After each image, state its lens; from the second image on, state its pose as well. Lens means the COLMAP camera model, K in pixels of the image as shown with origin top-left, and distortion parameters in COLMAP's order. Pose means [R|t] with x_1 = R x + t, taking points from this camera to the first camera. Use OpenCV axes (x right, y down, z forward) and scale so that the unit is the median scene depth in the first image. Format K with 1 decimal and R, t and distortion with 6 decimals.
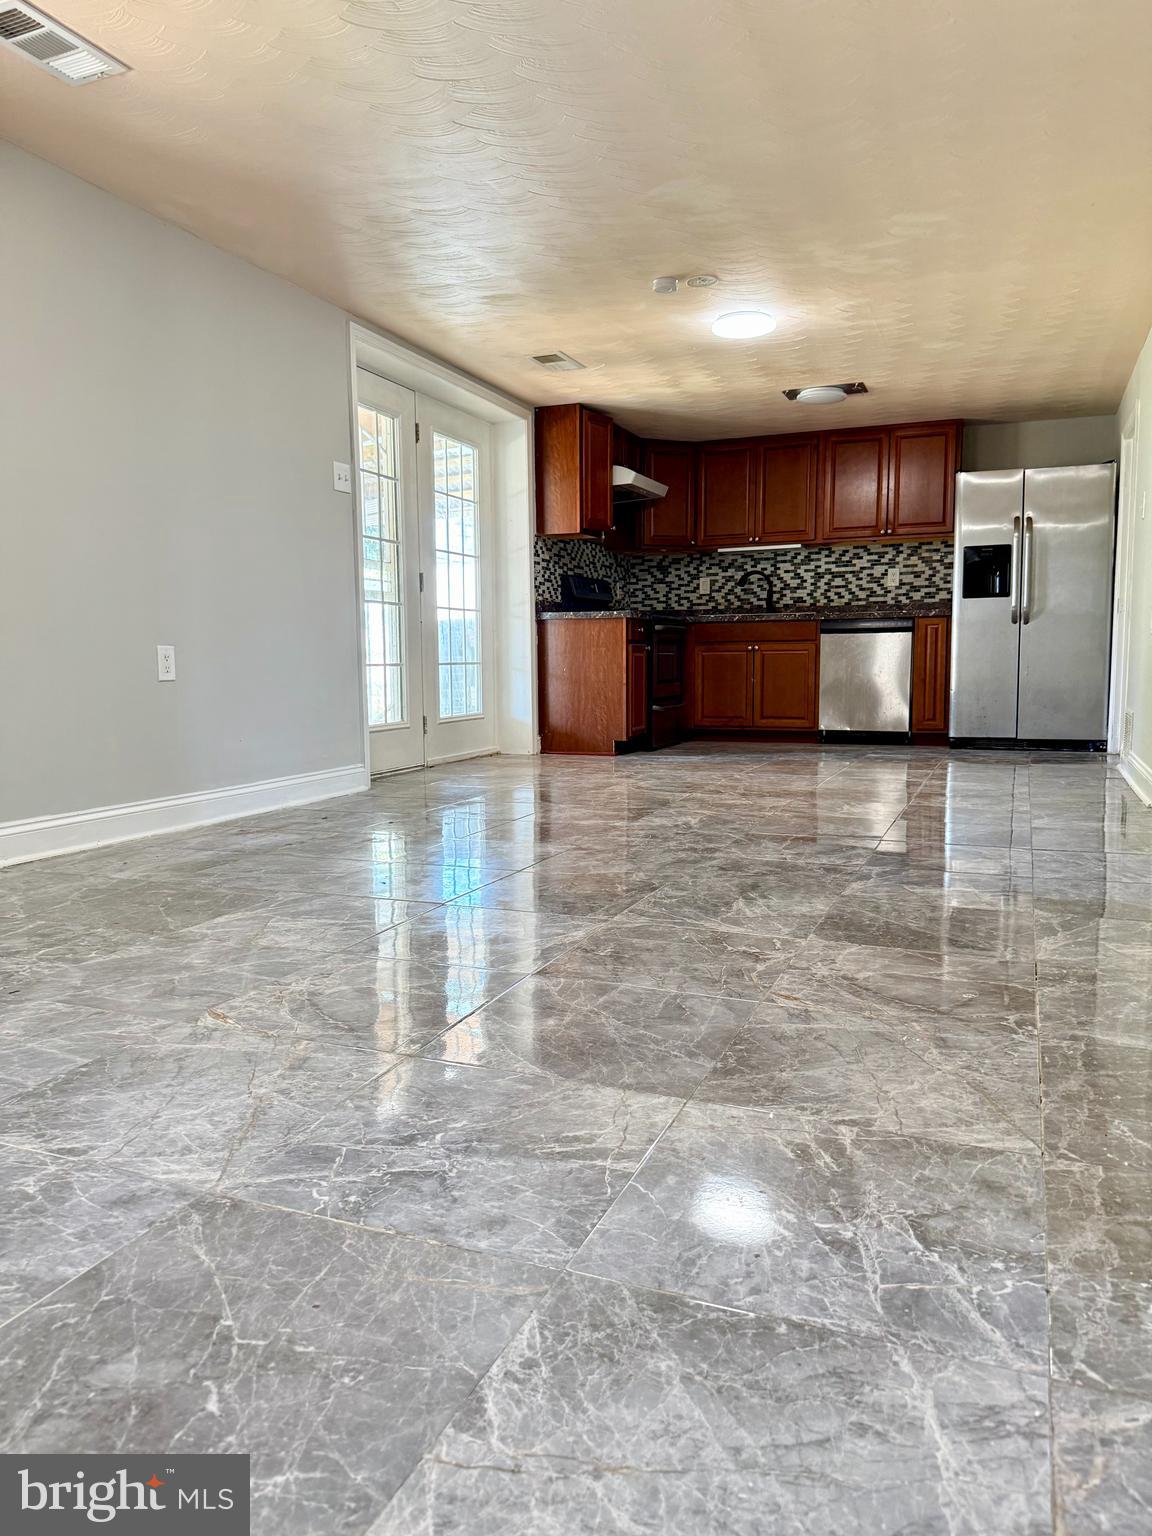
lens RADIAL K [[1059.0, 0, 571.8], [0, 1059.0, 771.9], [0, 0, 1]] dist [0.097174, -0.155914]
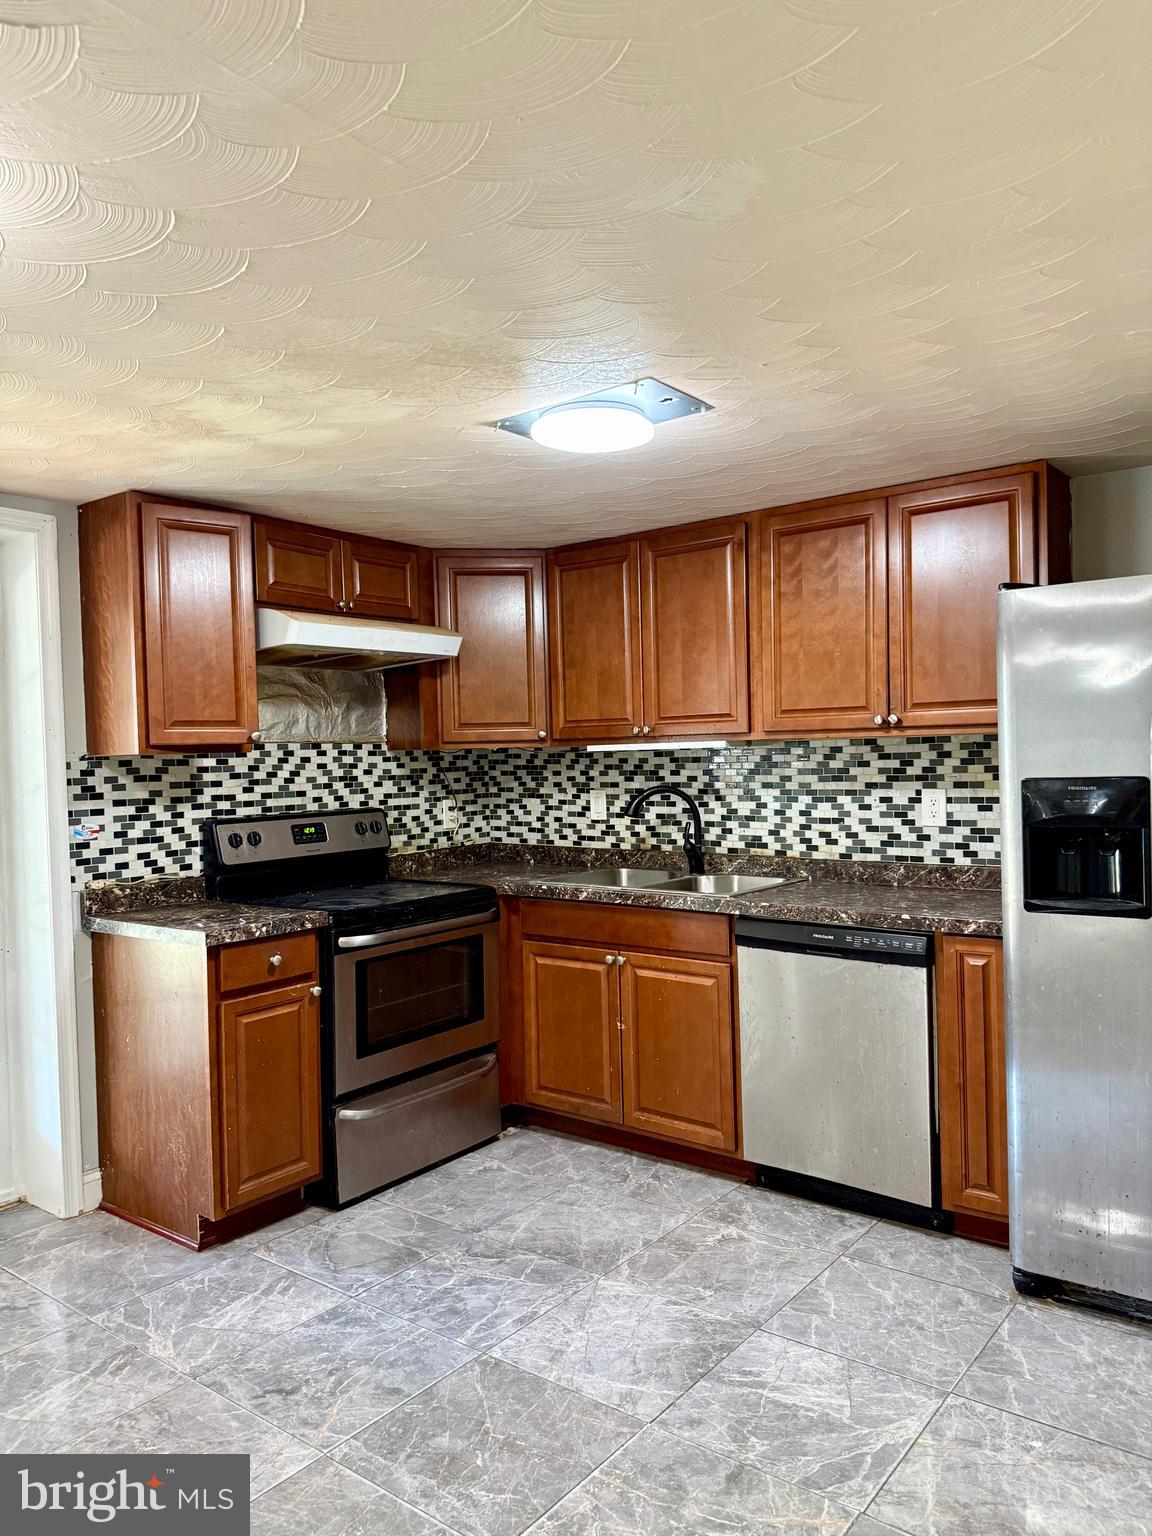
lens RADIAL K [[1059.0, 0, 571.8], [0, 1059.0, 771.9], [0, 0, 1]] dist [0.097174, -0.155914]
pose [[0.965774, -0.009877, -0.259198, 0.269169], [-0.014525, 0.995647, -0.092060, -0.152392], [0.258980, 0.092674, 0.961427, 0.514494]]
